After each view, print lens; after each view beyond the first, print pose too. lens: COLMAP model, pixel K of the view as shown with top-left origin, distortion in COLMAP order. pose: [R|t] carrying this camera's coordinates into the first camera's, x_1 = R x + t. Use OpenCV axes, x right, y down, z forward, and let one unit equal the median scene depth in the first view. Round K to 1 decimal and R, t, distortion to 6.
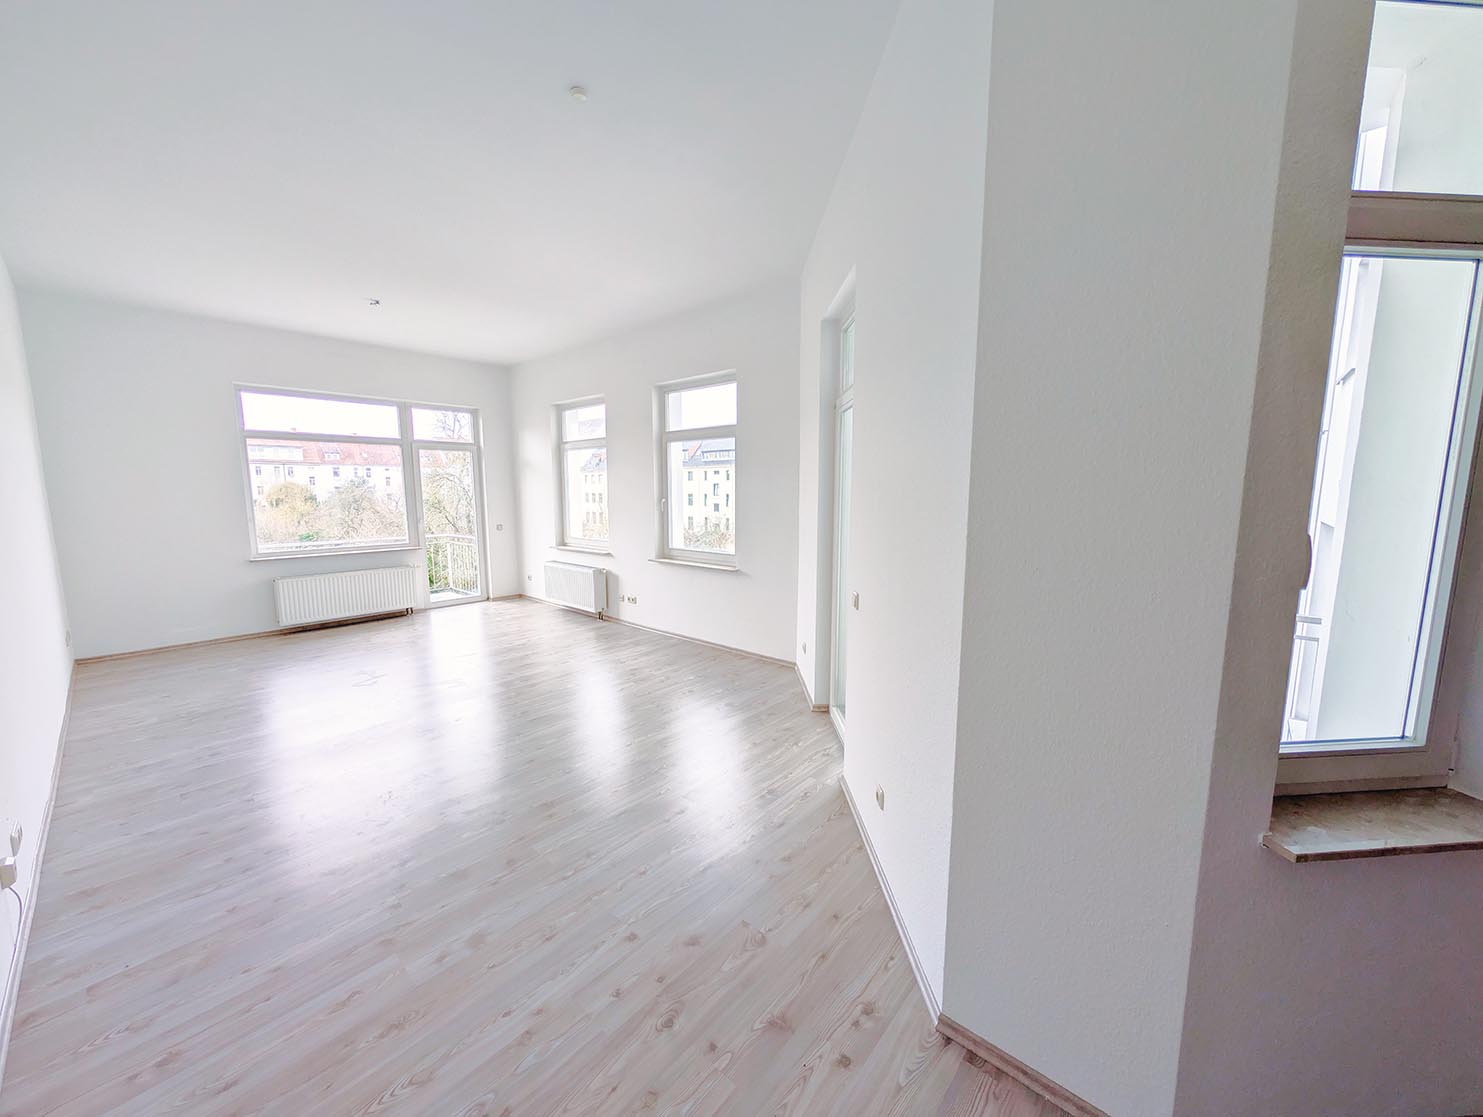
lens RADIAL K [[557.9, 0, 739.6], [0, 557.9, 561.3], [0, 0, 1]] dist [-0.001176, -0.000075]
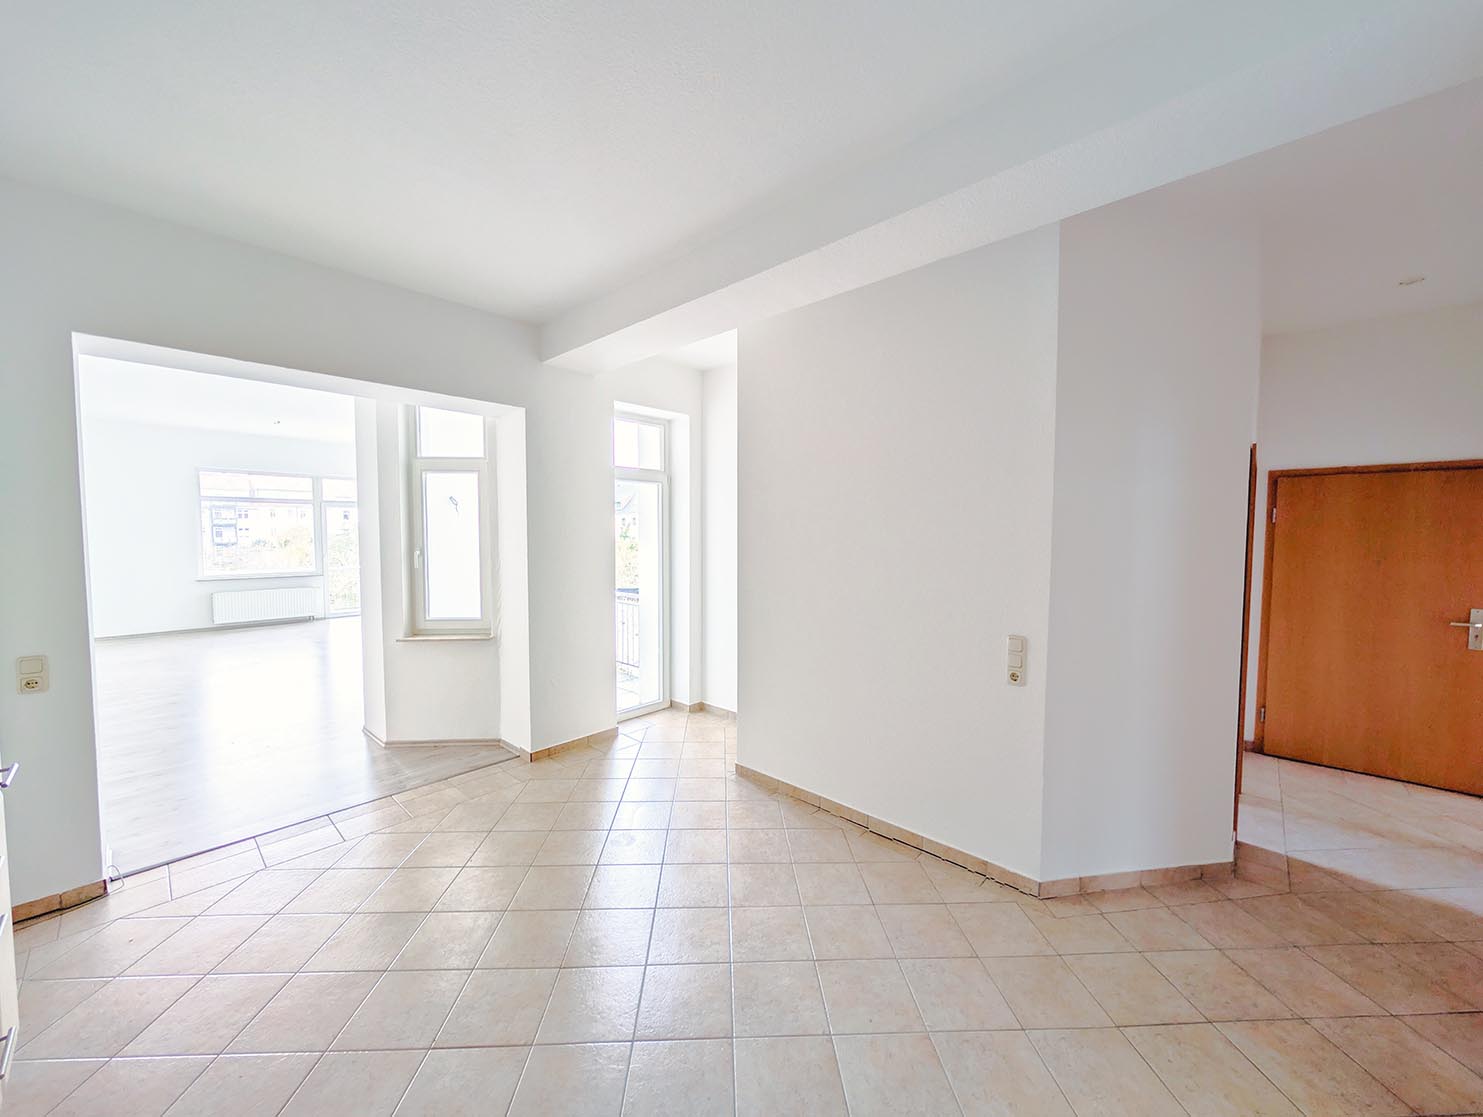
lens RADIAL K [[557.9, 0, 739.6], [0, 557.9, 561.3], [0, 0, 1]] dist [-0.001176, -0.000075]
pose [[0.999834, 0.003806, -0.017840, 0.520184], [-0.005148, 0.997111, -0.075781, 0.044866], [0.017500, 0.075861, 0.996965, -0.411280]]
